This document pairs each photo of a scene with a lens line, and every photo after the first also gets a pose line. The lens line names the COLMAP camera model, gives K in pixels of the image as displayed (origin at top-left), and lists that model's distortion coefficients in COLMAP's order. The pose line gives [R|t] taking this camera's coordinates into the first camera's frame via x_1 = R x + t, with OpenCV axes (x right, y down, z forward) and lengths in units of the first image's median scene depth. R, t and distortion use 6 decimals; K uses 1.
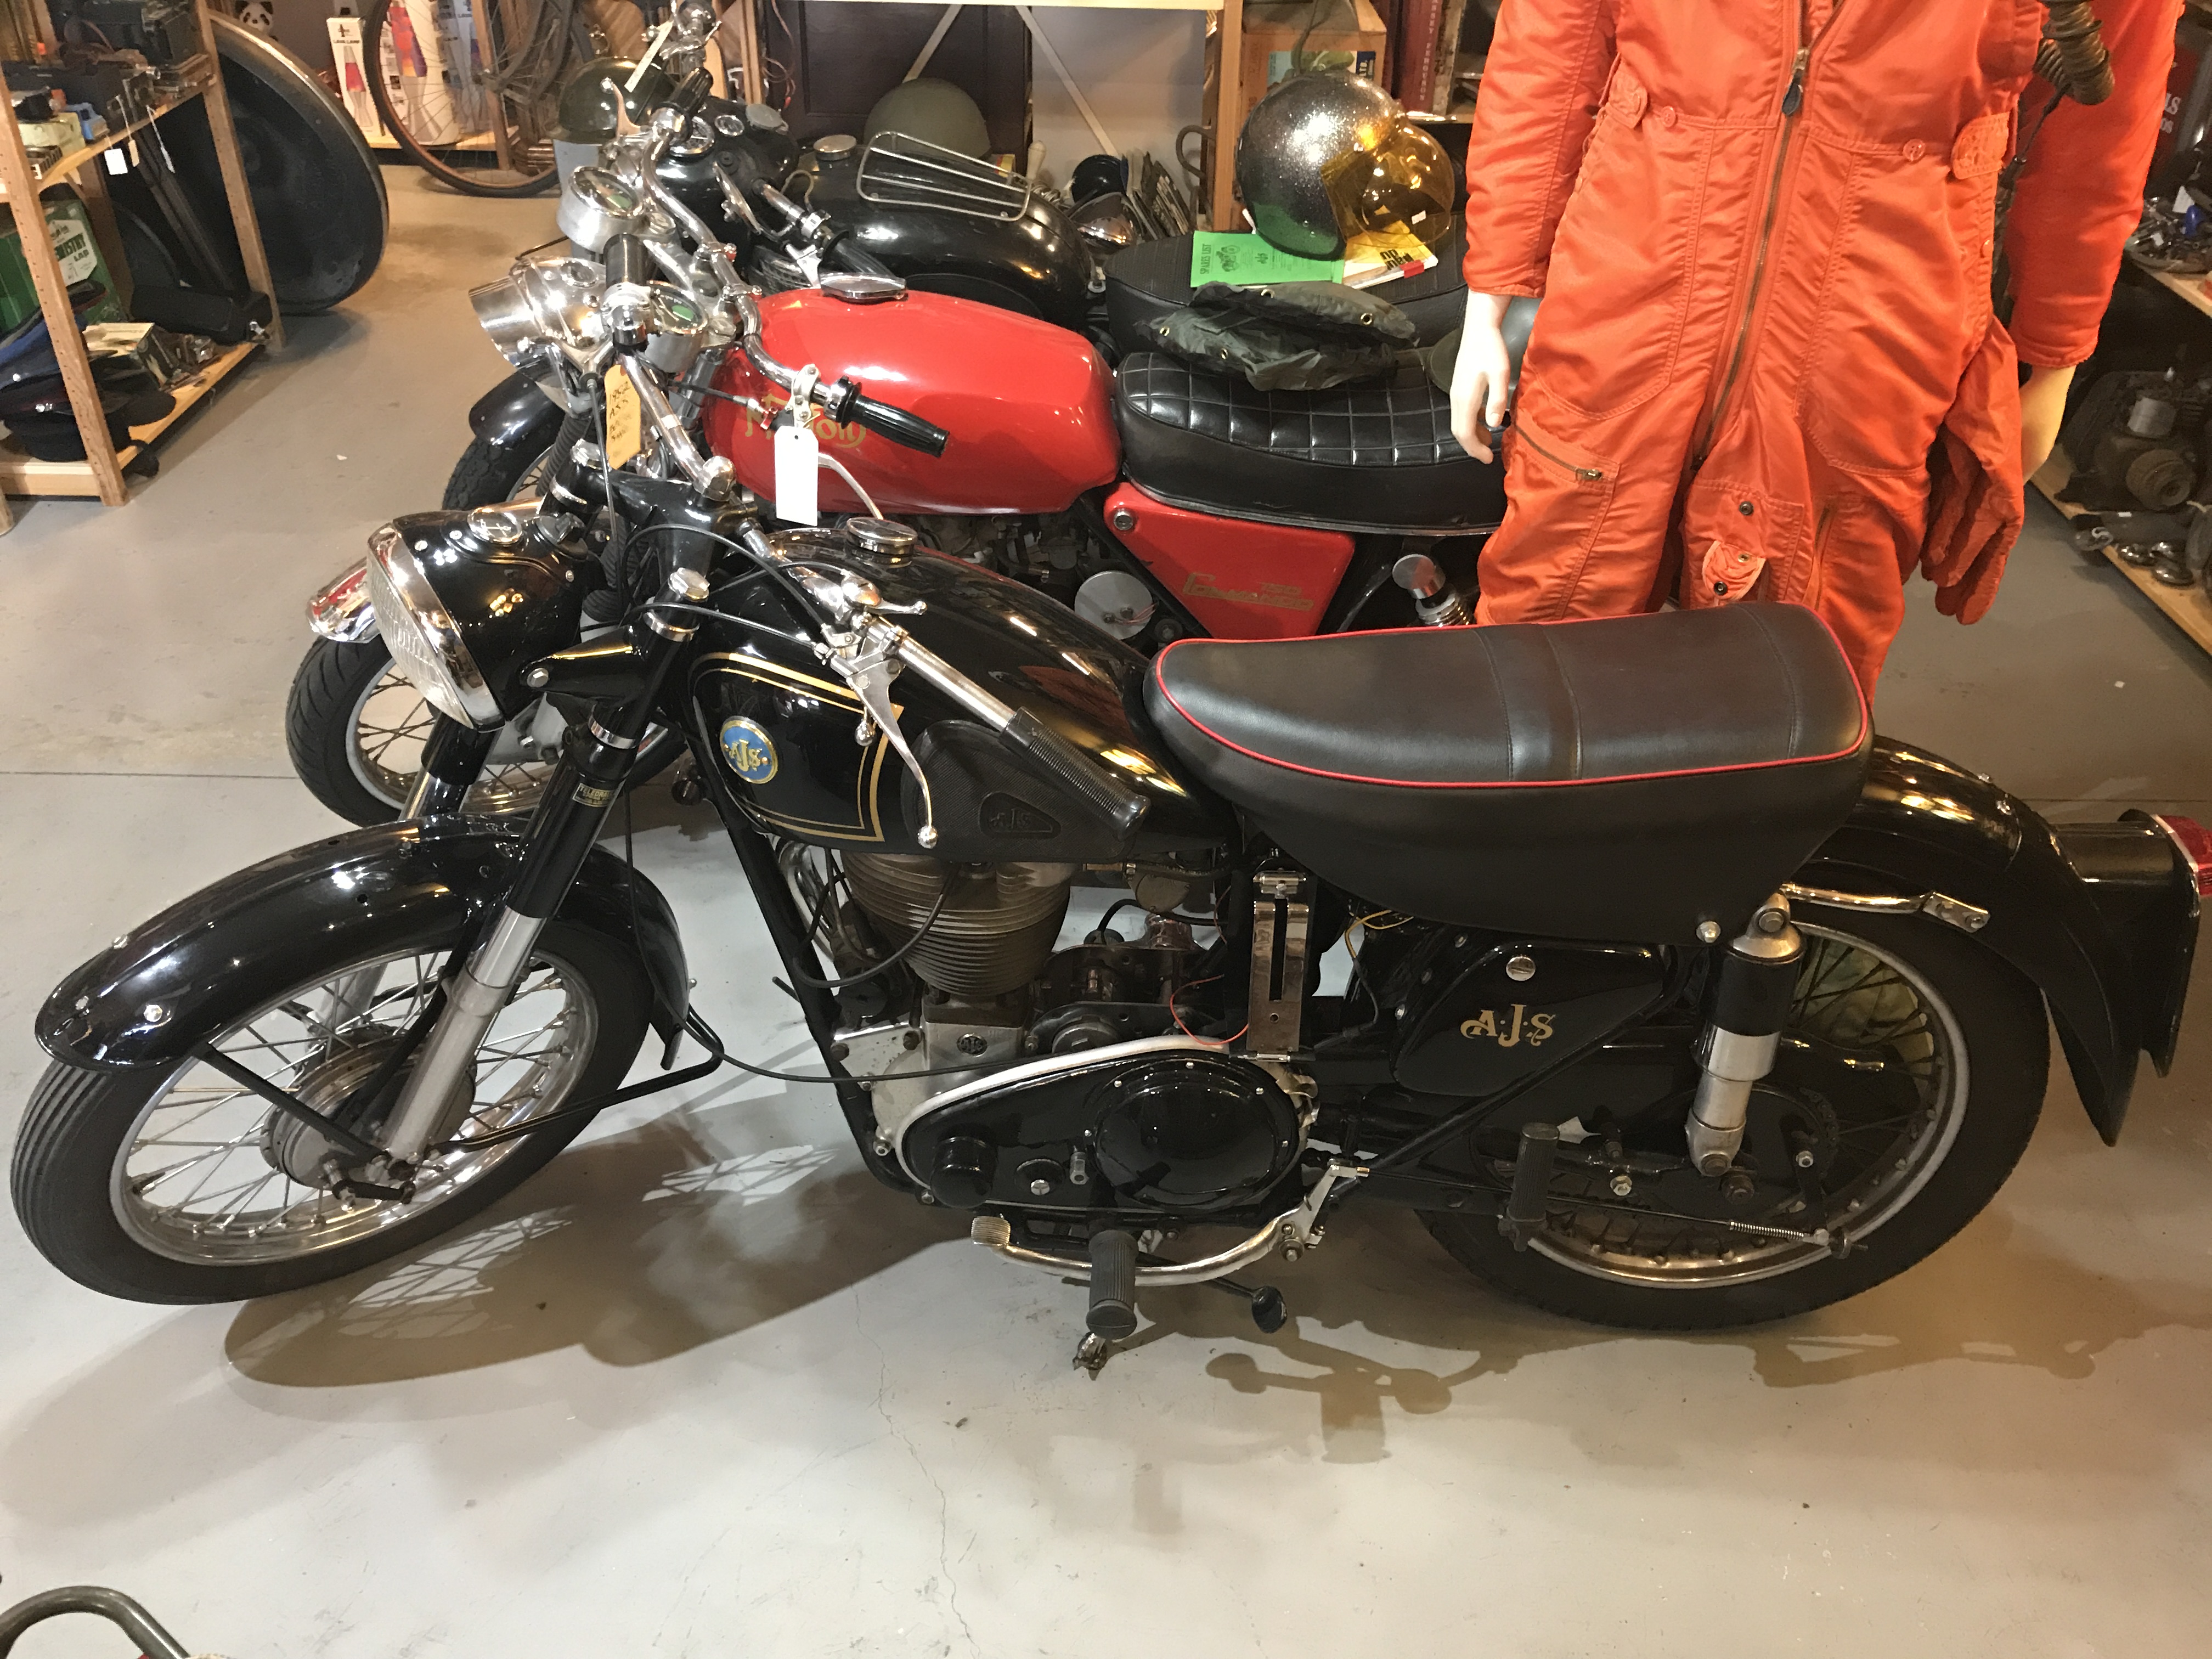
lens RADIAL K [[1788.7, 0, 1108.2], [0, 1788.7, 830.7], [0, 0, 1]] dist [-0.002222, -0.018049]
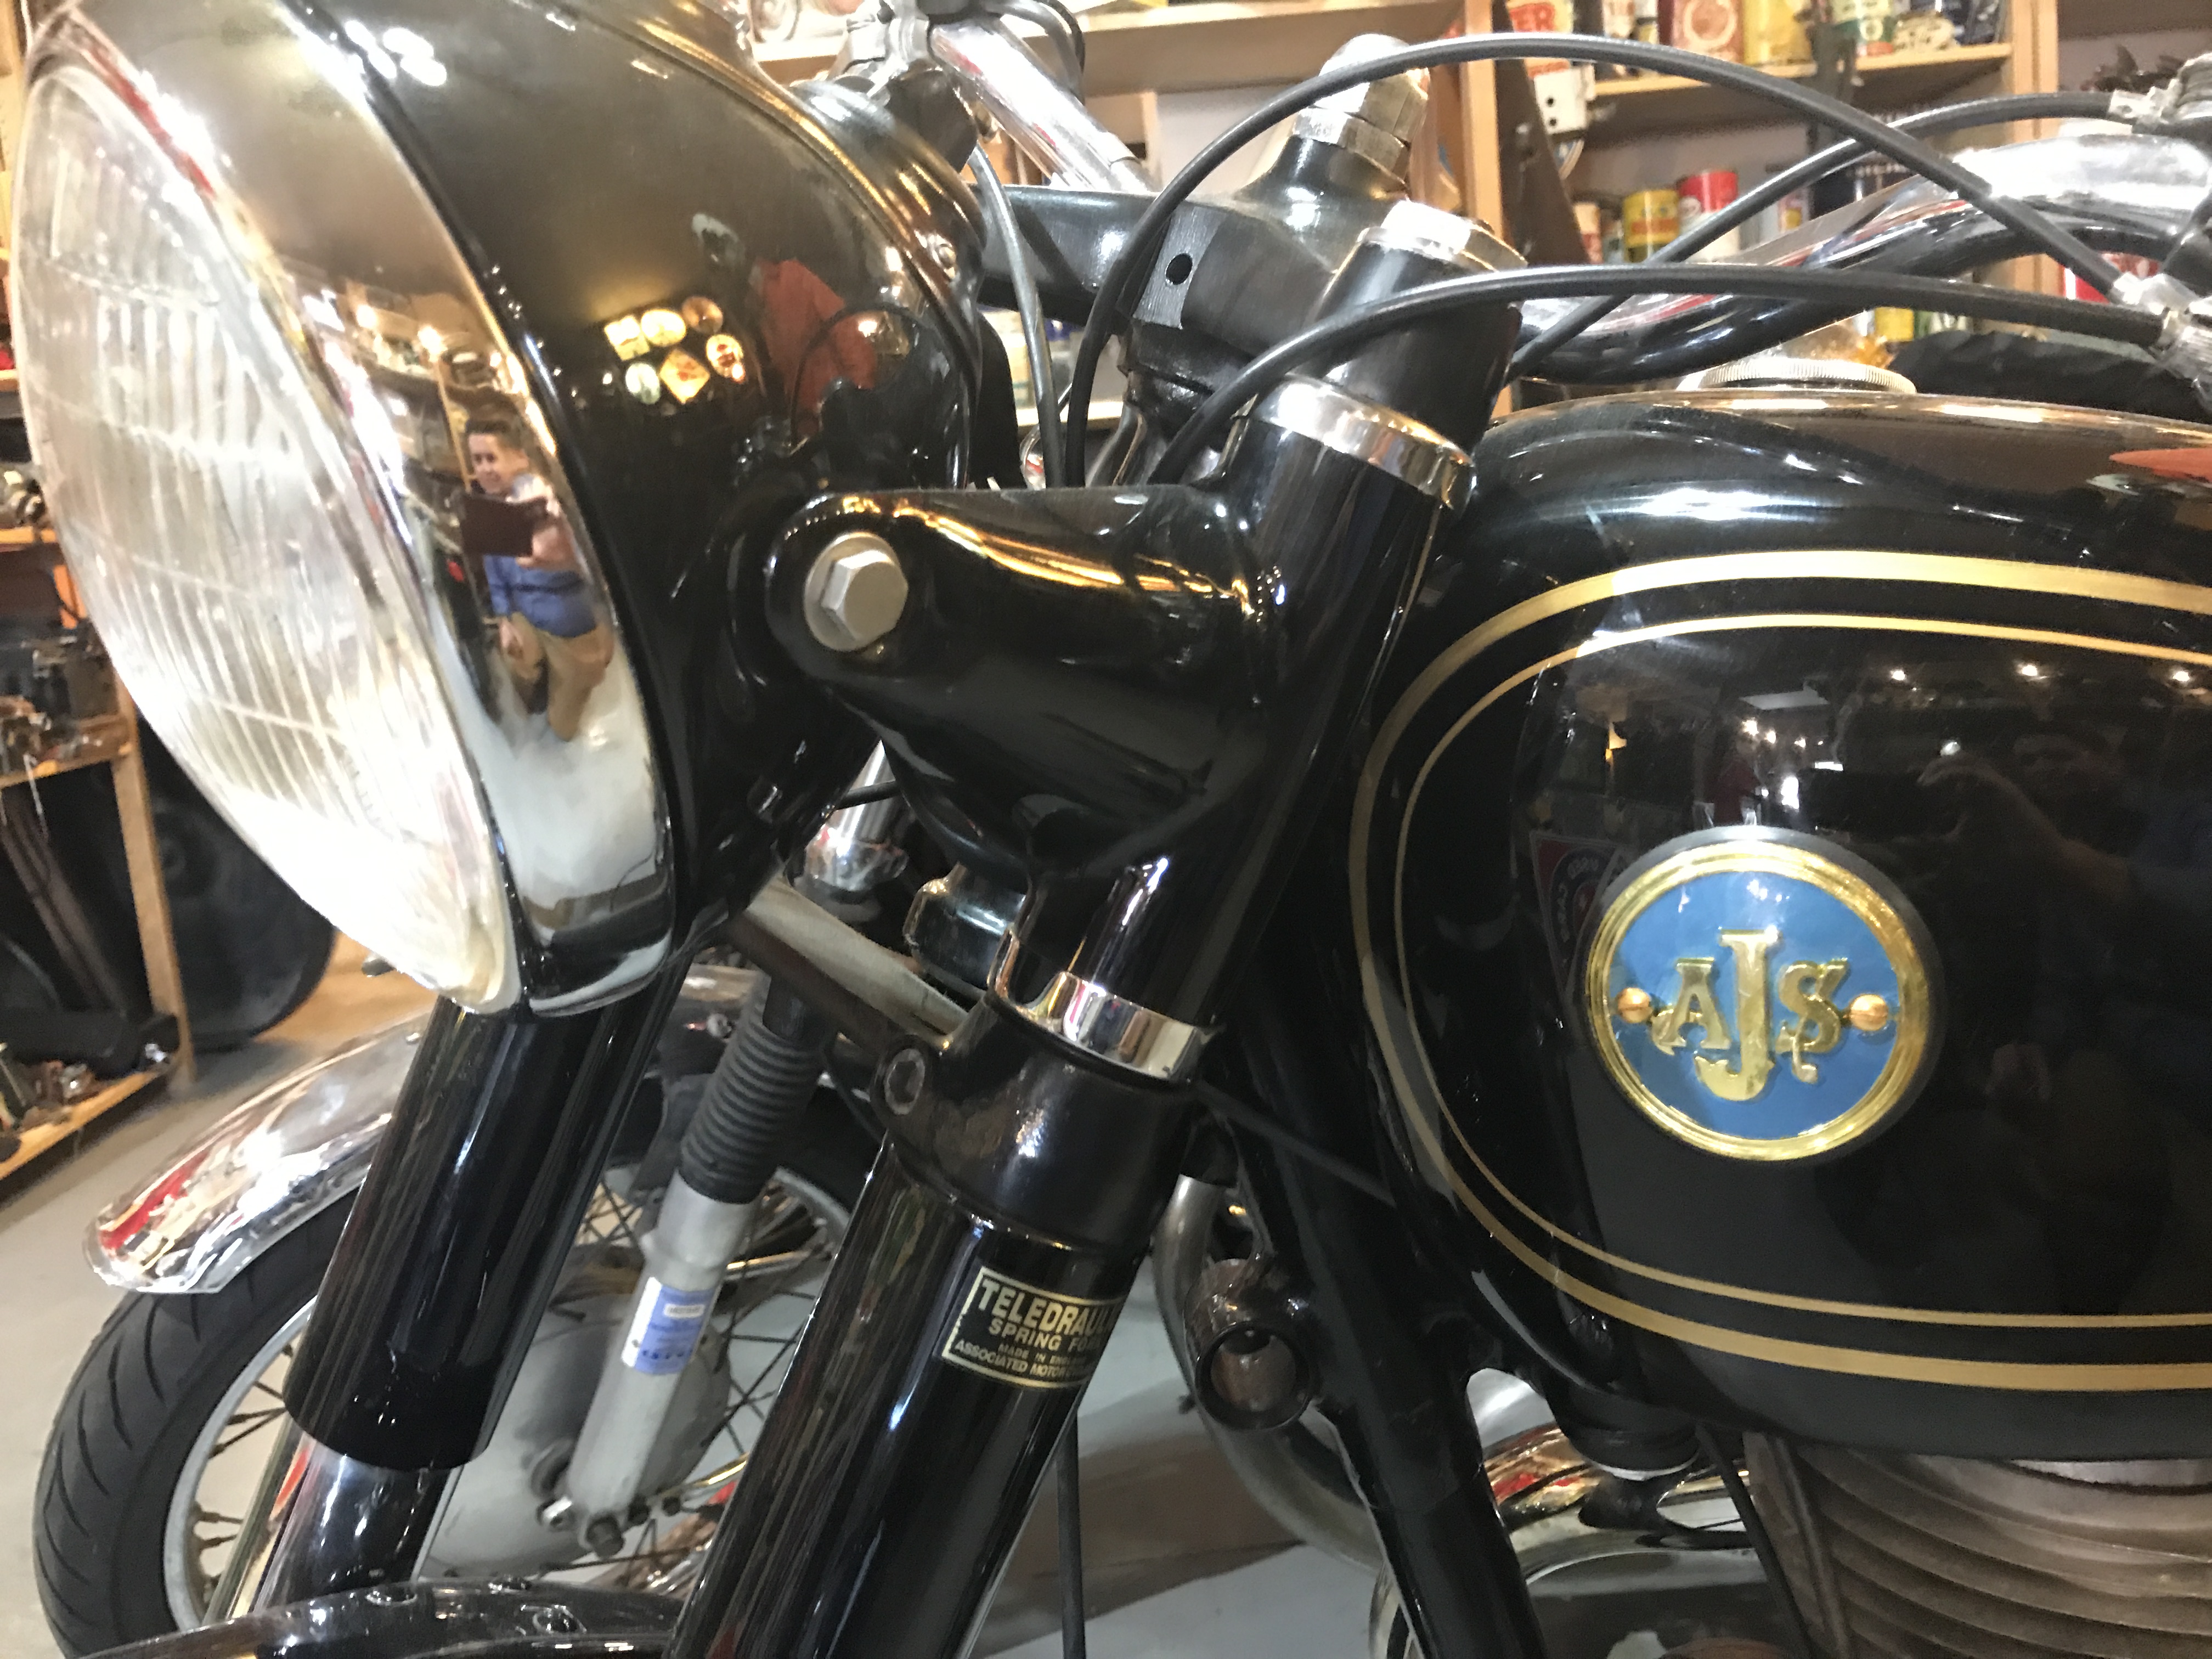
lens RADIAL K [[1788.7, 0, 1104.6], [0, 1788.7, 825.9], [0, 0, 1]] dist [-0.002222, -0.018049]
pose [[0.991619, -0.121228, 0.044671, -0.115532], [0.128499, 0.889563, -0.438367, 0.009294], [0.013405, 0.440433, 0.897685, 0.318425]]
